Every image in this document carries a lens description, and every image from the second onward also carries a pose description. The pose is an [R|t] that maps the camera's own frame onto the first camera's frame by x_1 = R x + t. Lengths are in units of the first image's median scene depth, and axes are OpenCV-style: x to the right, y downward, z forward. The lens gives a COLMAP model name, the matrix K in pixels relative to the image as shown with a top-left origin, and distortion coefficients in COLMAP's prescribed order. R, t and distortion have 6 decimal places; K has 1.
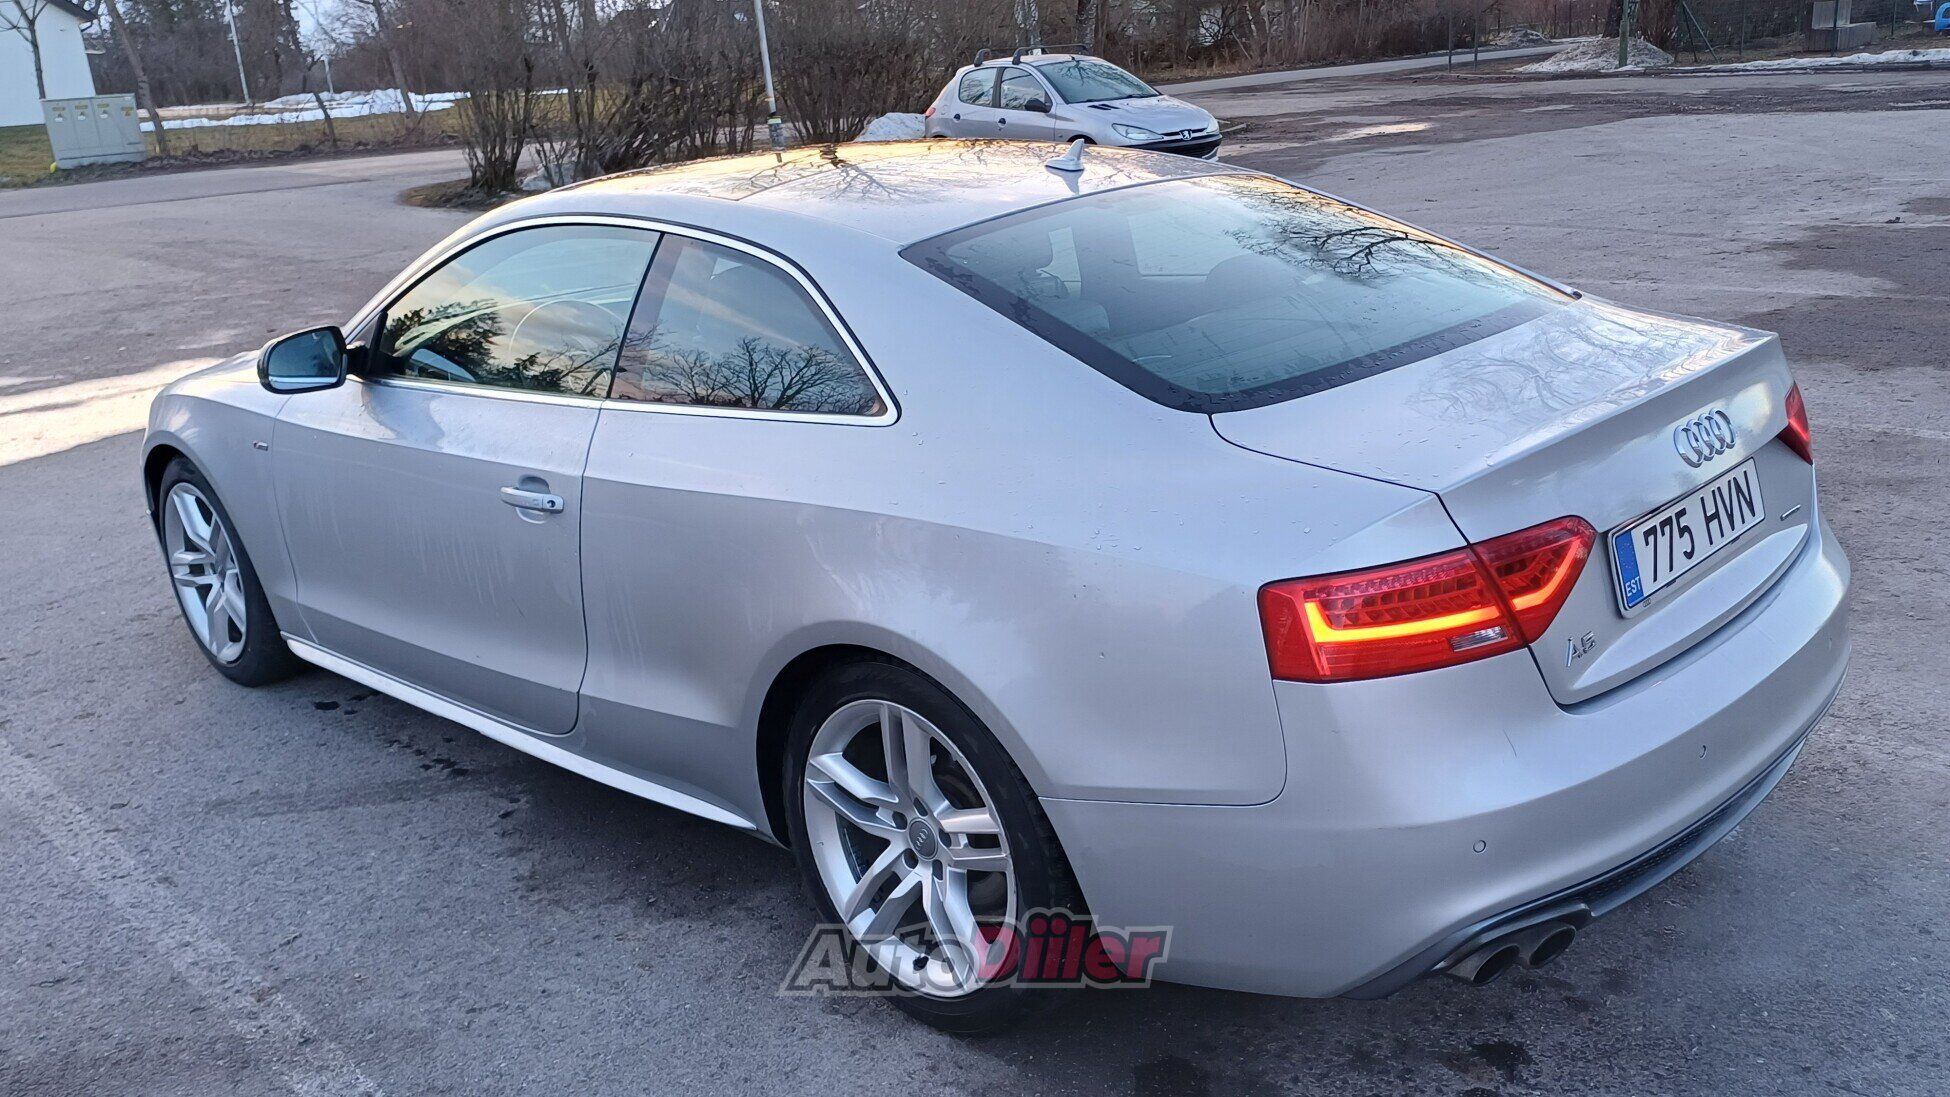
lens RADIAL K [[1628.1, 0, 975.0], [0, 1628.1, 548.5], [0, 0, 1]] dist [0.072673, -0.087181]
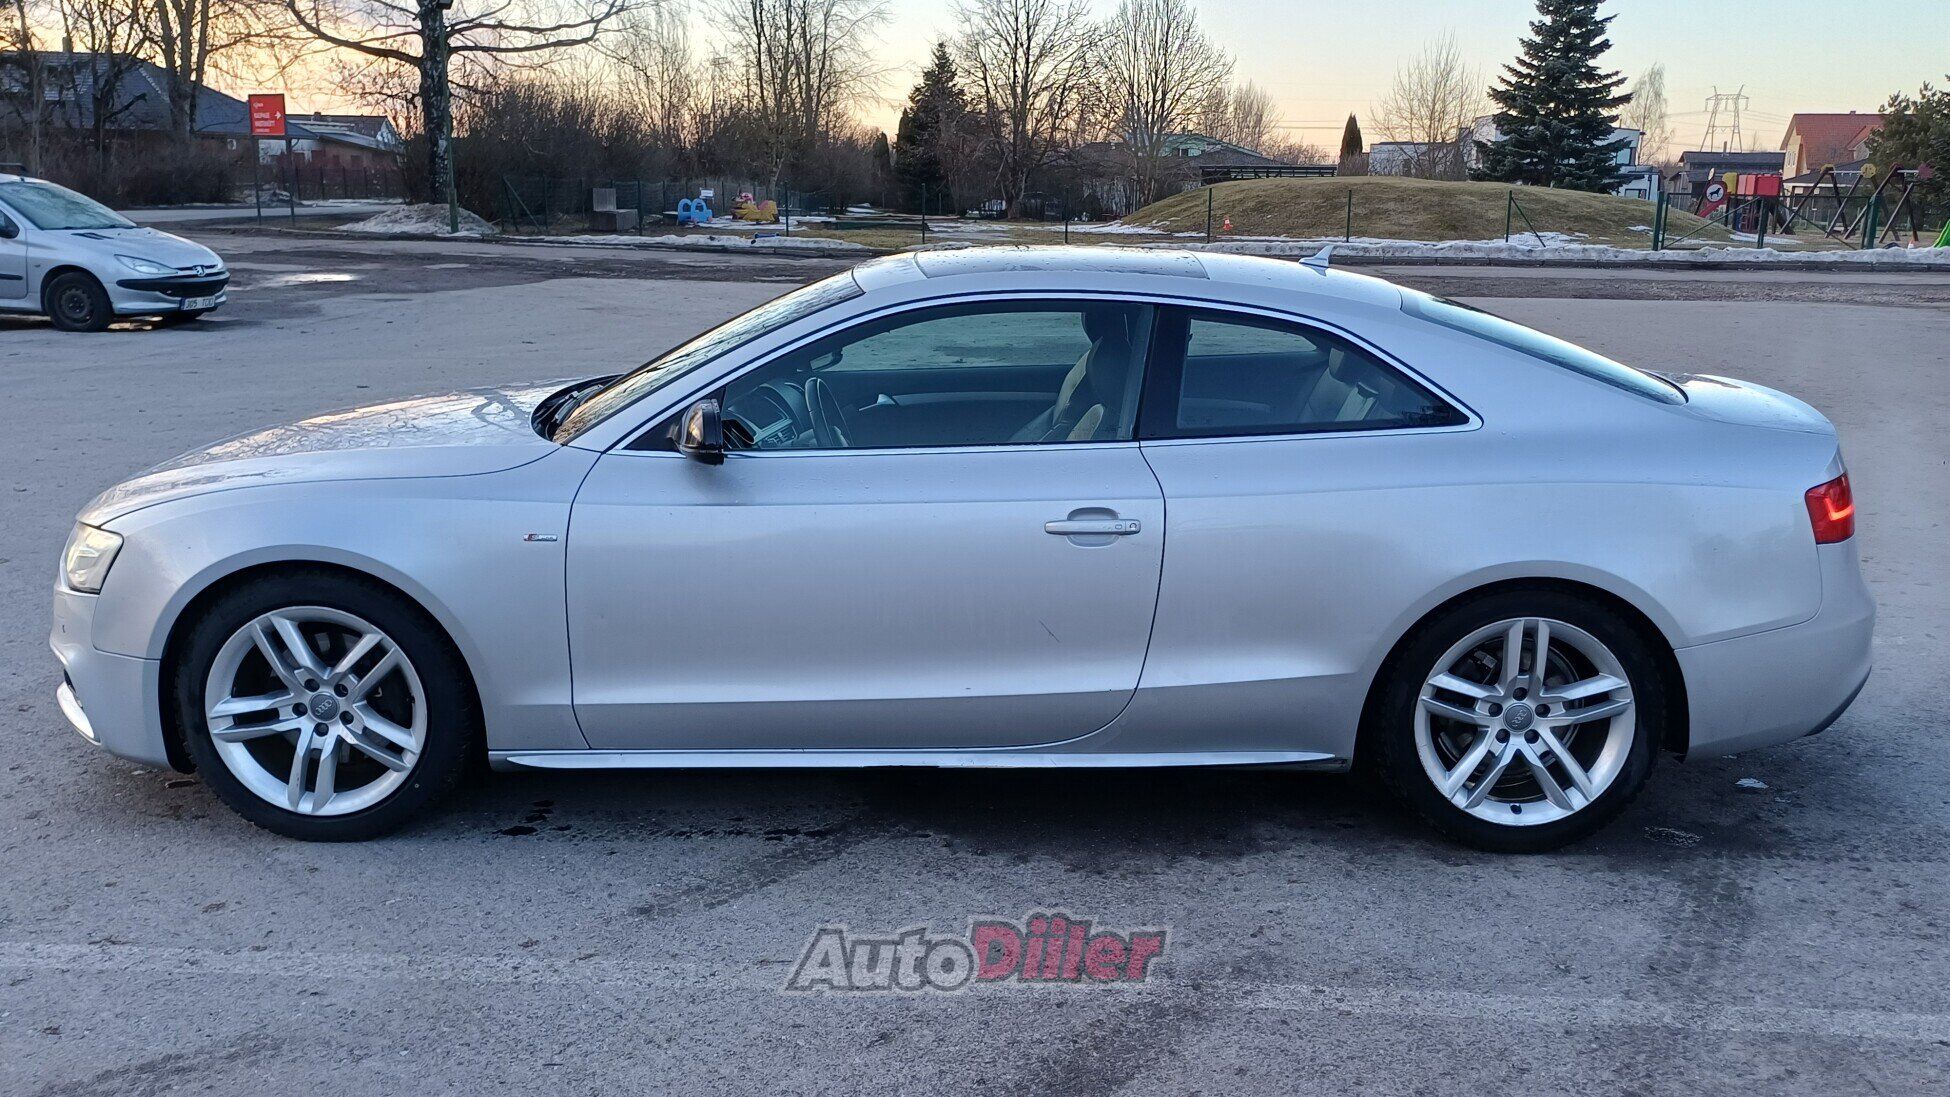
lens RADIAL K [[1628.1, 0, 975.0], [0, 1628.1, 548.5], [0, 0, 1]] dist [0.072673, -0.087181]
pose [[0.733261, -0.071598, 0.676167, -0.120722], [0.136049, 0.989780, -0.042730, 0.002513], [-0.666198, 0.123324, 0.735508, 0.022005]]
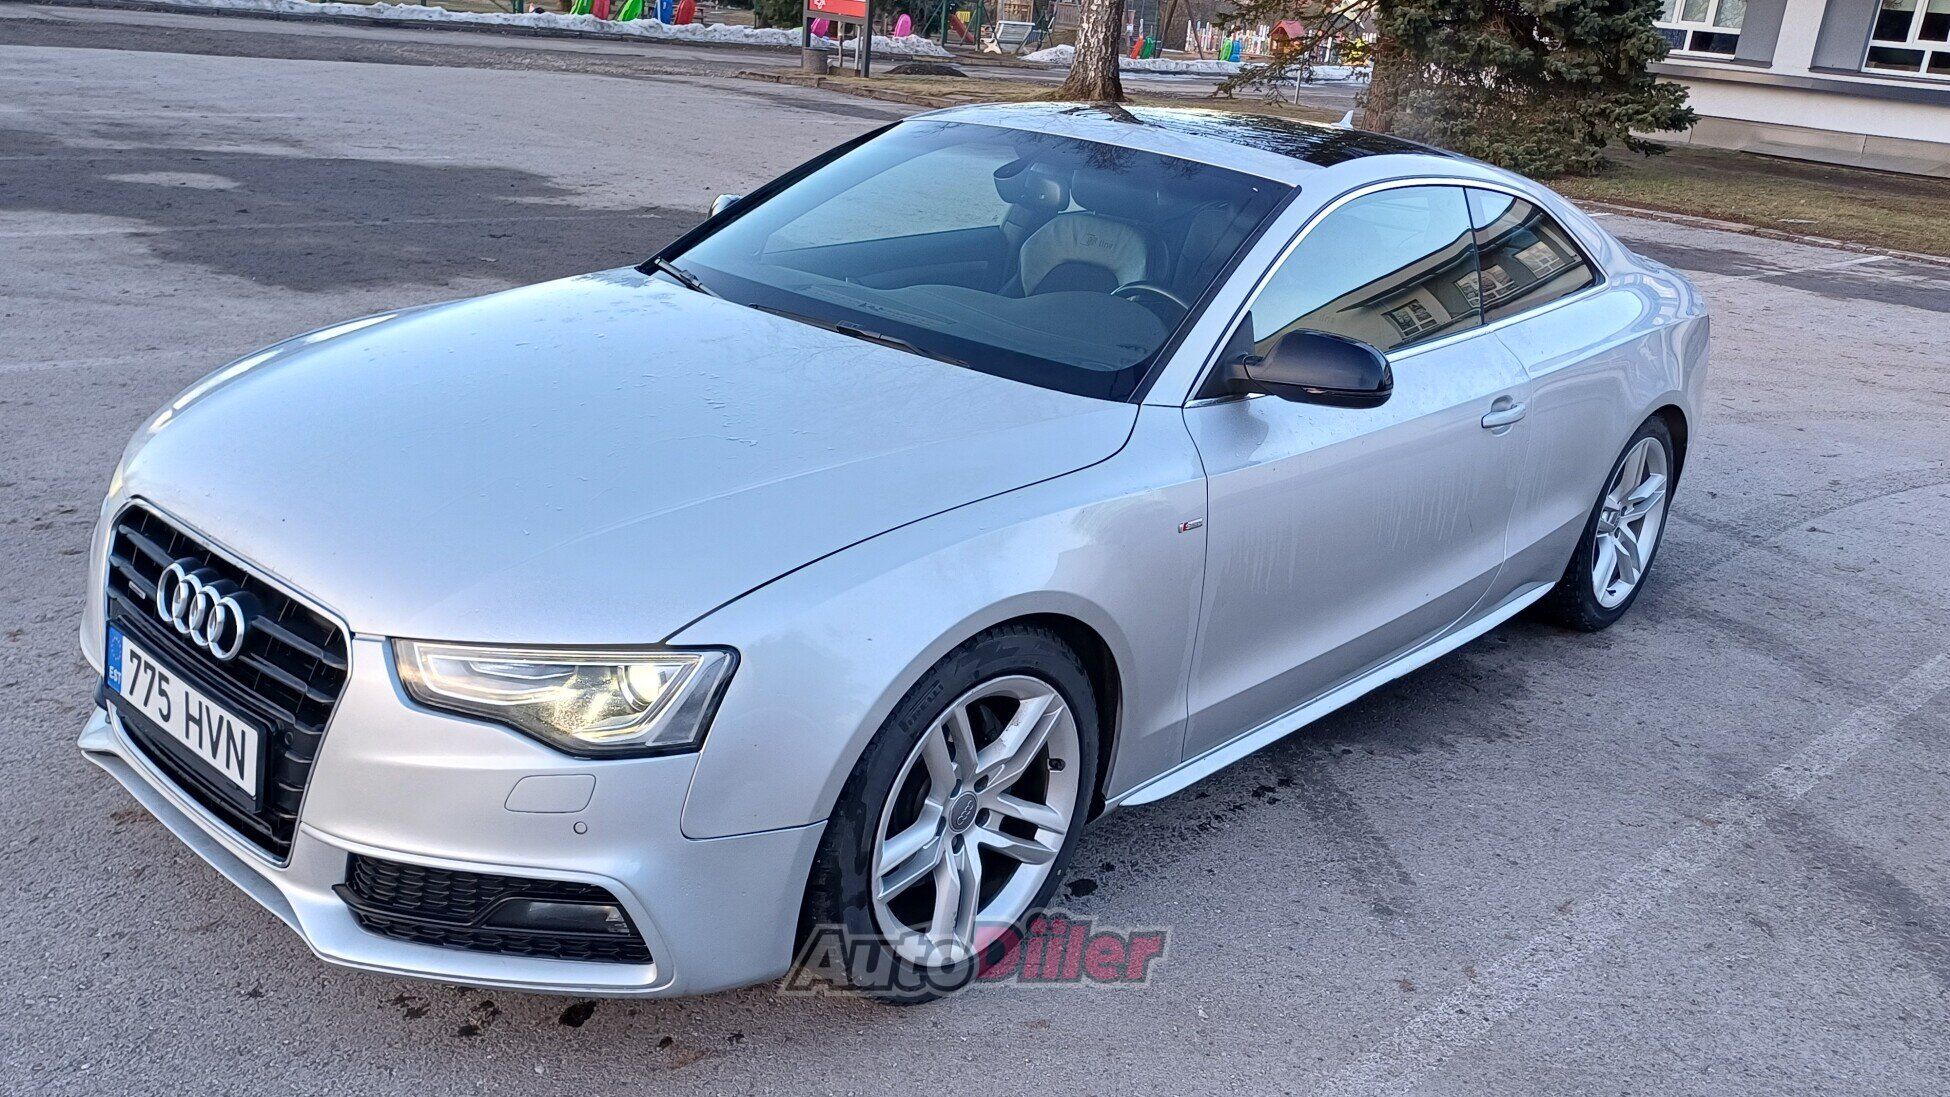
lens RADIAL K [[1628.1, 0, 975.0], [0, 1628.1, 548.5], [0, 0, 1]] dist [0.072673, -0.087181]
pose [[-0.027985, -0.255303, 0.966456, -0.156576], [0.207206, 0.944354, 0.255465, -0.034816], [-0.977897, 0.207405, 0.026472, 0.145962]]
